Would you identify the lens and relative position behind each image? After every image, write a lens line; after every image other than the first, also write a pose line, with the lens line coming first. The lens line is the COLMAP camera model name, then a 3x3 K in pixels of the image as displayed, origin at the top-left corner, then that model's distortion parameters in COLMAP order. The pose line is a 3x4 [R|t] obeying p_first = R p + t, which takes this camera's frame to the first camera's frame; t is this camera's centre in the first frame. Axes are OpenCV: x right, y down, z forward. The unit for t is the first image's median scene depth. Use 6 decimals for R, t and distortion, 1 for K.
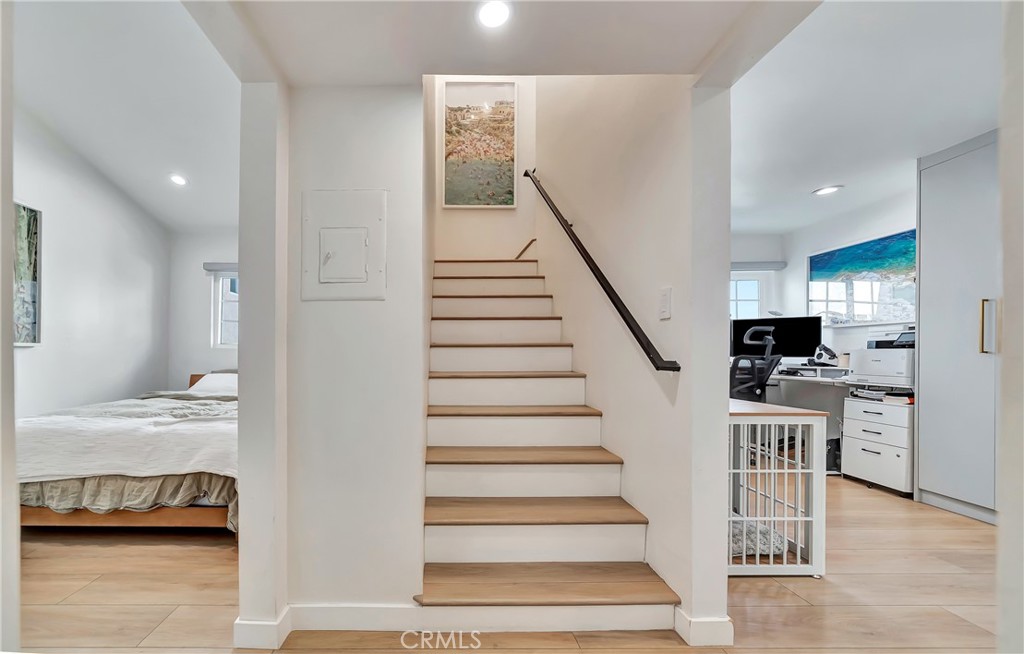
lens RADIAL K [[386.8, 0, 438.8], [0, 386.8, 352.7], [0, 0, 1]] dist [-0.004086, -0.000109]
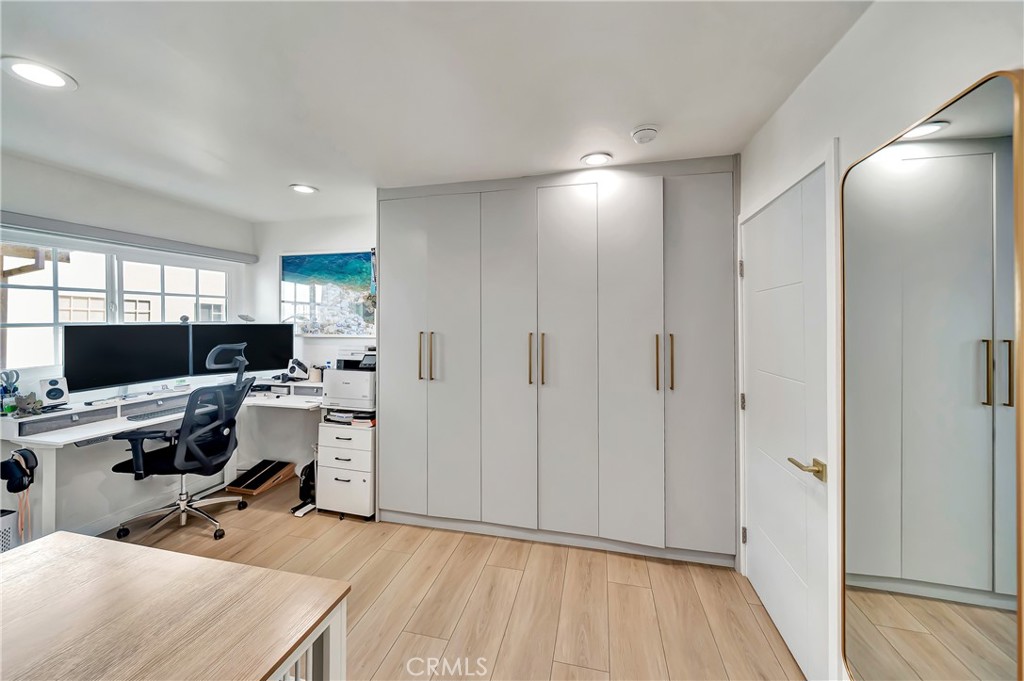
lens RADIAL K [[356.6, 0, 500.2], [0, 356.6, 313.7], [0, 0, 1]] dist [-0.002464, -0.000594]
pose [[0.218927, 0.001218, 0.975740, 0.314387], [-0.000554, 0.999999, -0.001124, -0.136423], [-0.975741, -0.000294, 0.218928, 0.383354]]
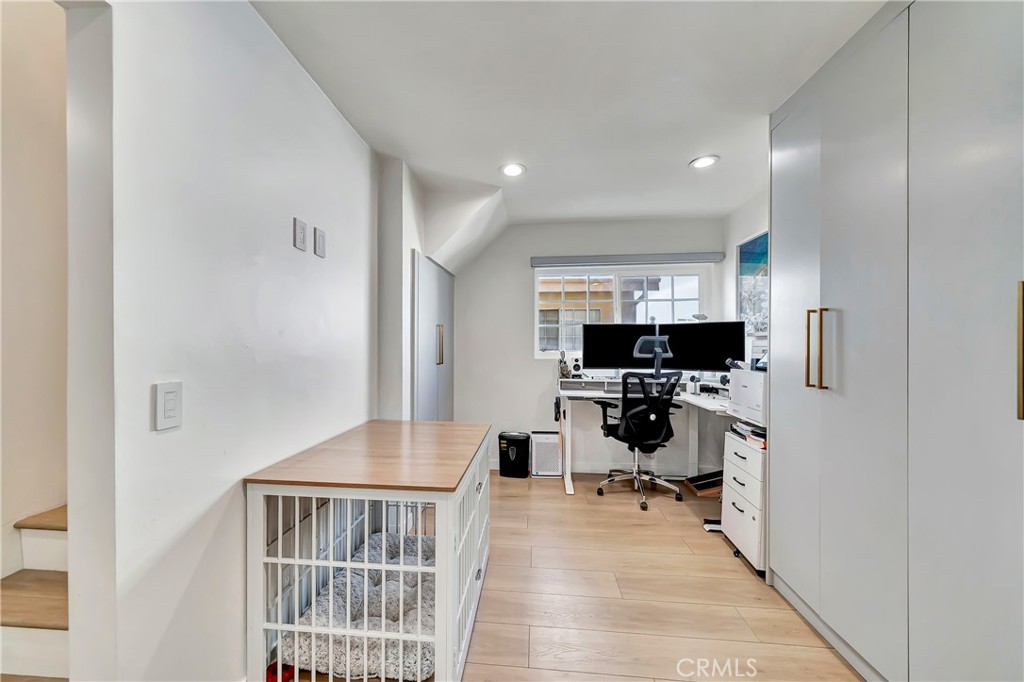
lens RADIAL K [[399.1, 0, 509.0], [0, 399.1, 342.6], [0, 0, 1]] dist [-0.004336, -0.000113]
pose [[0.996964, -0.005751, -0.077653, 0.663695], [0.005211, 0.999961, -0.007157, -0.054544], [0.077692, 0.006731, 0.996955, 0.169451]]
